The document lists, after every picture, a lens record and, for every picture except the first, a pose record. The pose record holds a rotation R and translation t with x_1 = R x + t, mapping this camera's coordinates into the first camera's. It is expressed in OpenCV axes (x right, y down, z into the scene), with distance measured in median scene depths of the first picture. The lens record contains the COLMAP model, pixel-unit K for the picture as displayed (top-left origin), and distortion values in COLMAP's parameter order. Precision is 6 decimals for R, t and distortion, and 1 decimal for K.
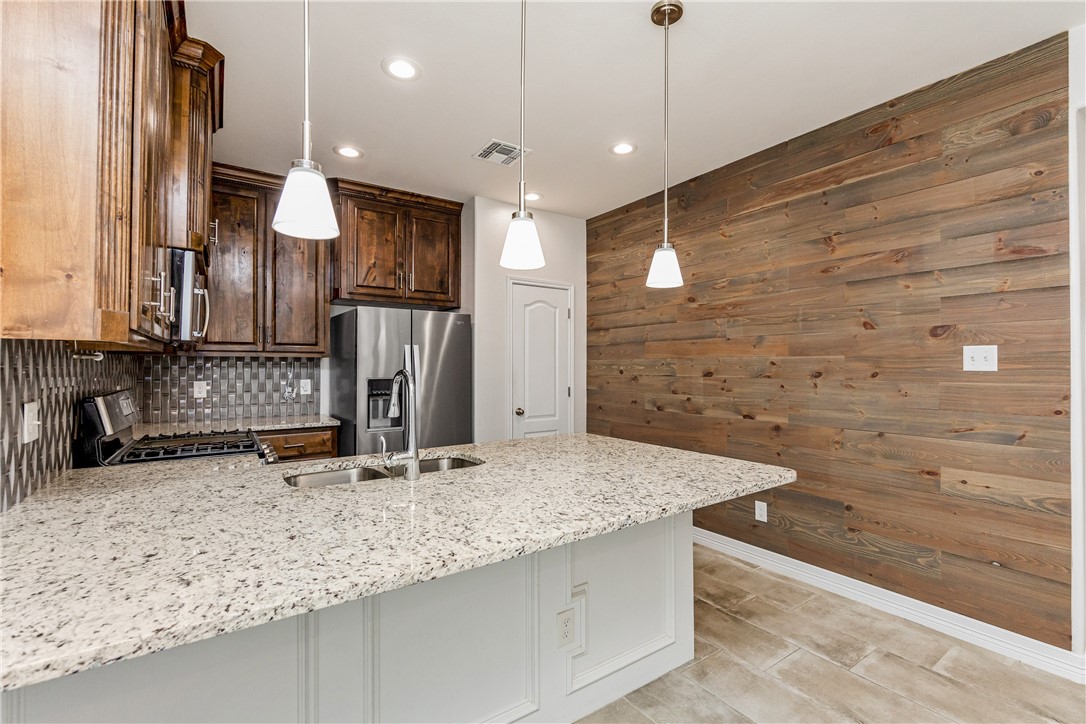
lens RADIAL K [[475.6, 0, 546.7], [0, 475.6, 358.3], [0, 0, 1]] dist [-0.007784, 0.000085]
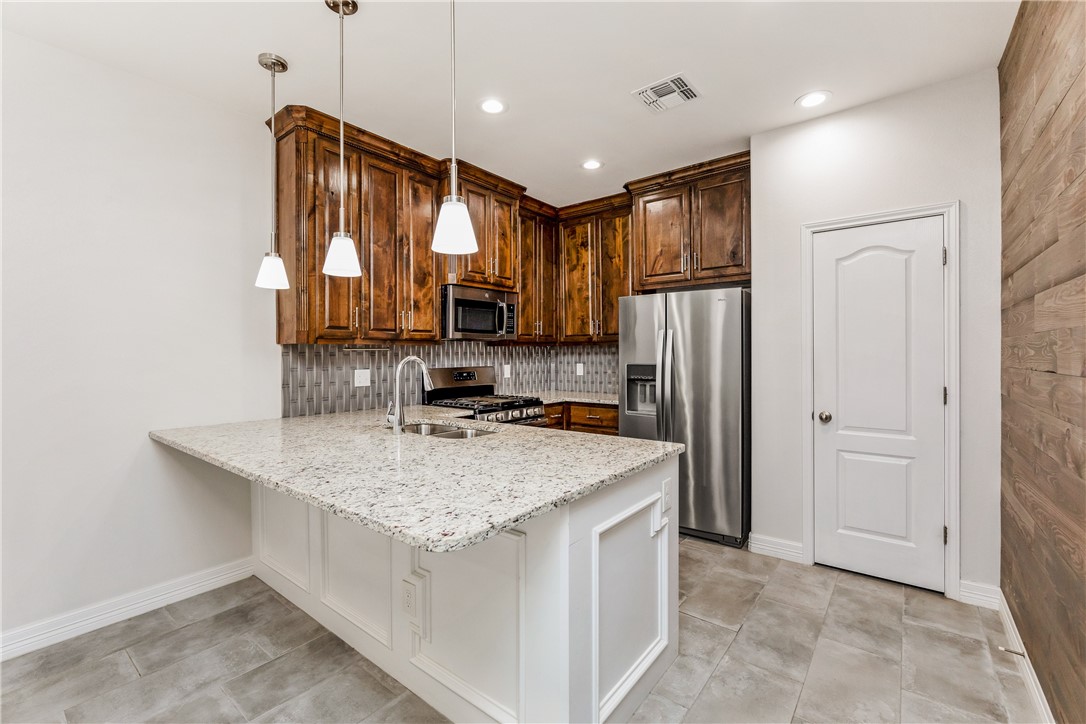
lens RADIAL K [[464.4, 0, 536.9], [0, 464.4, 354.2], [0, 0, 1]] dist [-0.001193, -0.000158]
pose [[0.286479, 0.000348, -0.958086, 0.574945], [0.021642, 0.999742, 0.006834, 0.009183], [0.957842, -0.022693, 0.286398, 0.506219]]
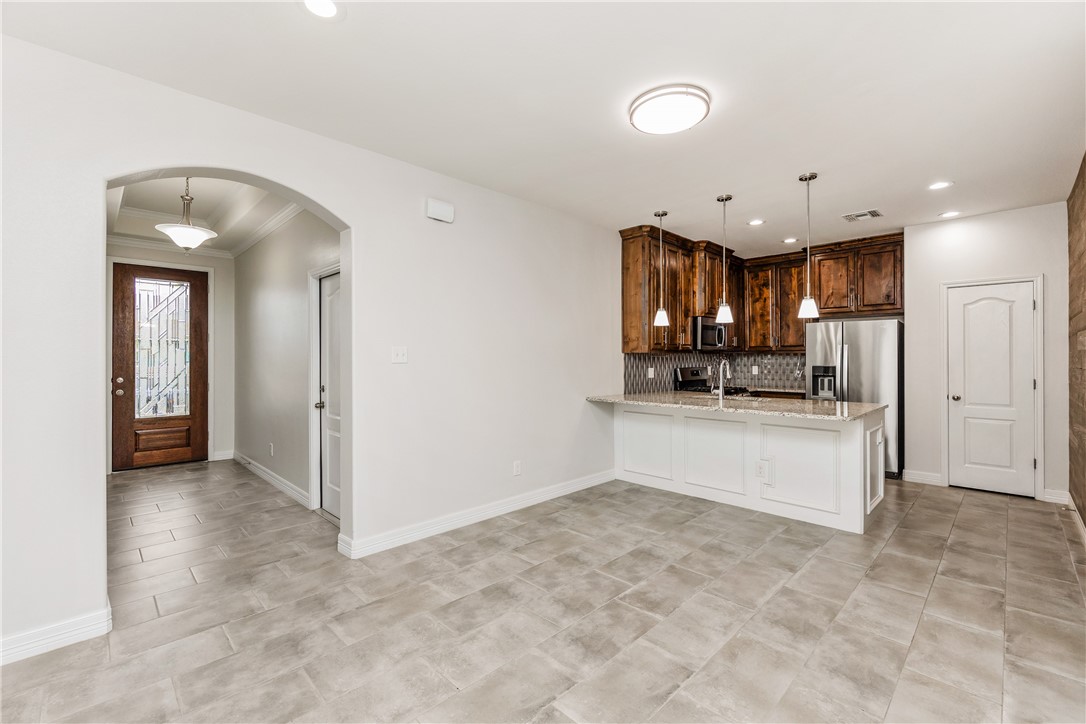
lens RADIAL K [[465.9, 0, 542.8], [0, 465.9, 355.3], [0, 0, 1]] dist [0.001094, 0.000332]
pose [[0.177408, -0.006406, -0.984117, 1.089230], [0.016650, 0.999855, -0.003507, -0.004857], [0.983997, -0.015764, 0.177489, -0.237046]]
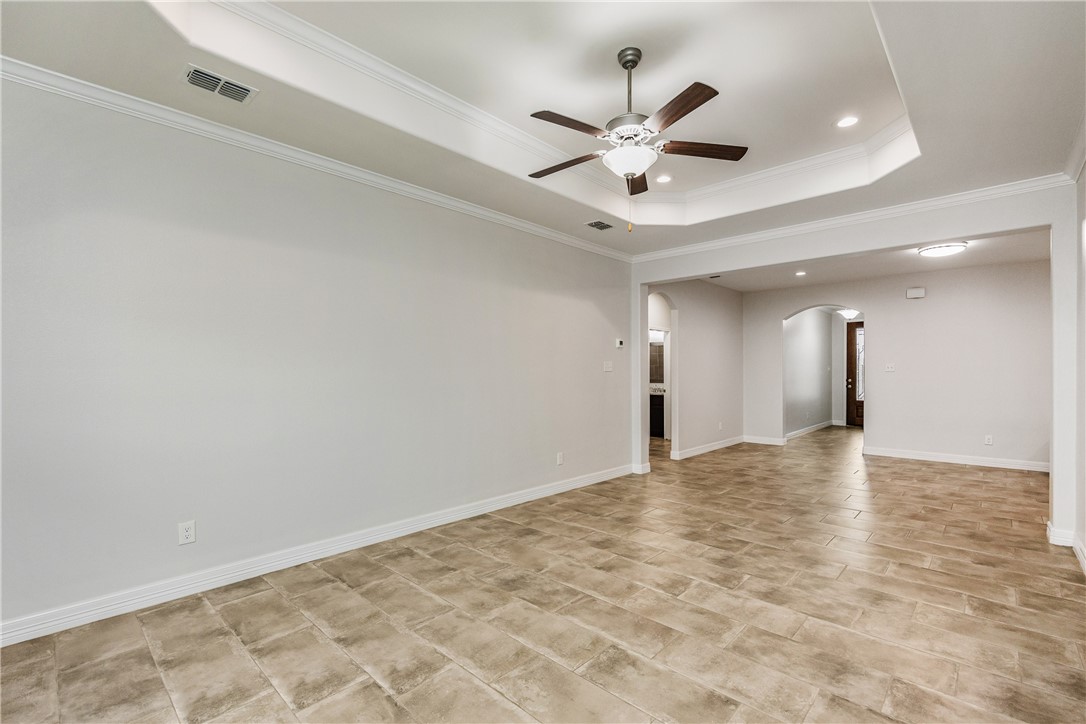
lens RADIAL K [[478.8, 0, 544.8], [0, 478.8, 361.7], [0, 0, 1]] dist [-0.001034, 0.000150]
pose [[-0.978941, -0.003530, -0.204113, 2.032879], [0.004057, 0.999317, -0.036737, 0.029388], [0.204103, -0.036791, -0.978258, 1.437997]]
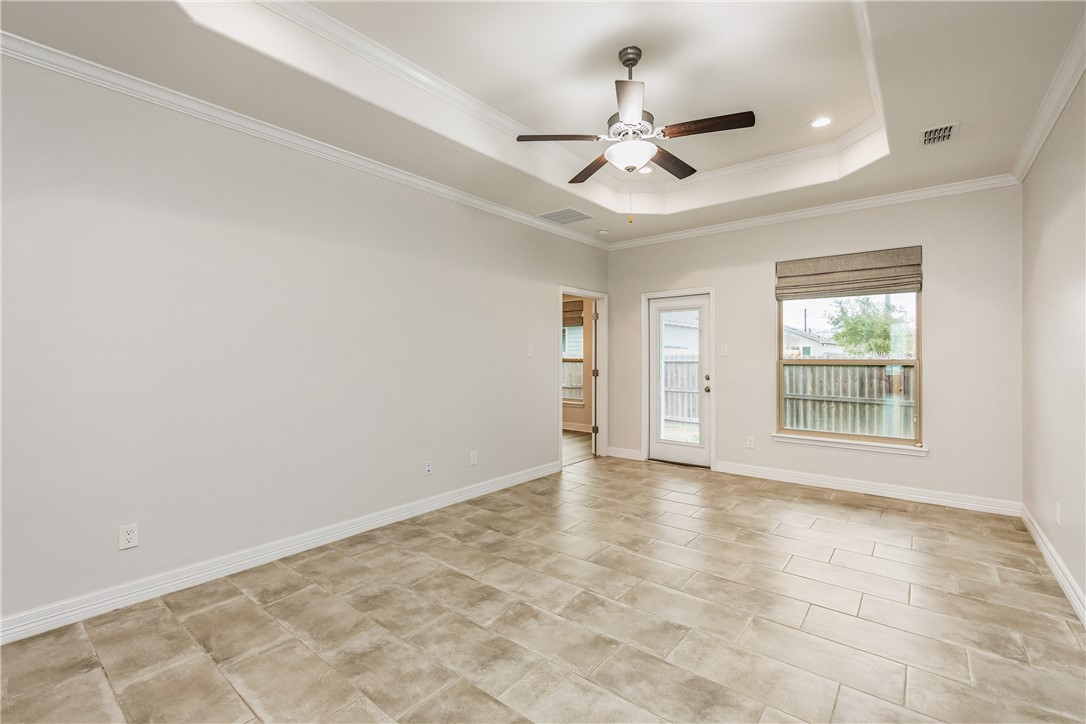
lens RADIAL K [[471.7, 0, 541.4], [0, 471.7, 364.0], [0, 0, 1]] dist [-0.006279, 0.000239]
pose [[0.960894, -0.005961, 0.276854, 1.365139], [-0.004533, 0.999296, 0.037250, -0.000058], [-0.276881, -0.037048, 0.960190, -0.039487]]
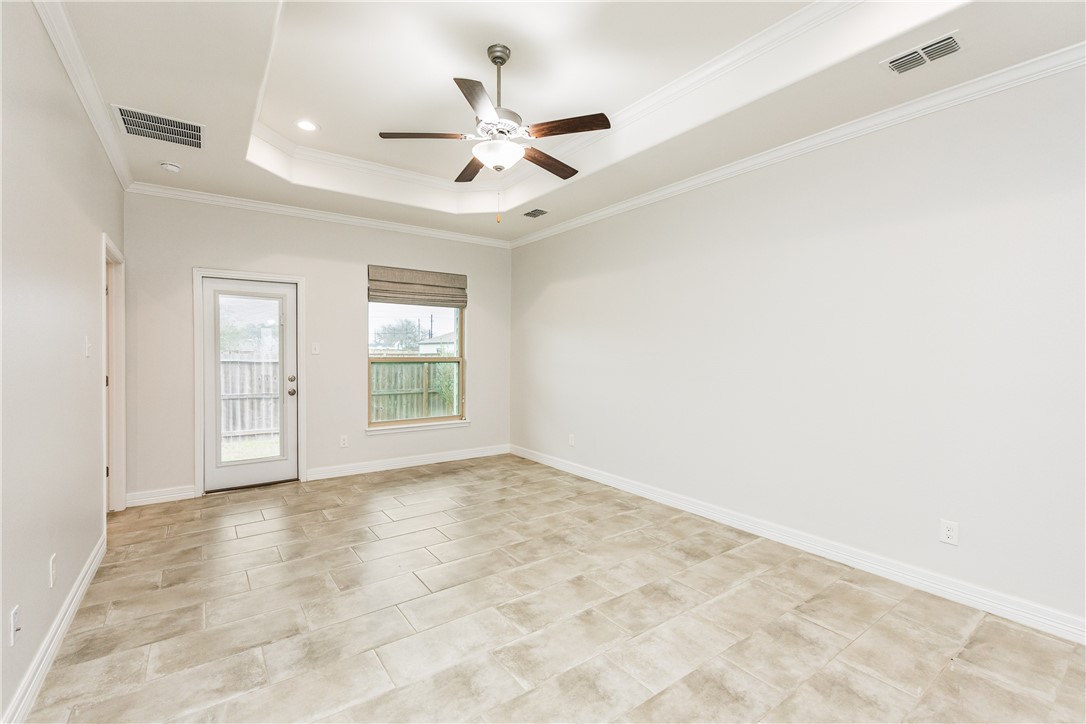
lens RADIAL K [[471.7, 0, 541.4], [0, 471.7, 364.0], [0, 0, 1]] dist [-0.006279, 0.000239]
pose [[-0.017070, -0.022765, 0.999595, 0.931024], [-0.025163, 0.999434, 0.022332, 0.009797], [-0.999538, -0.024772, -0.017633, 0.621912]]
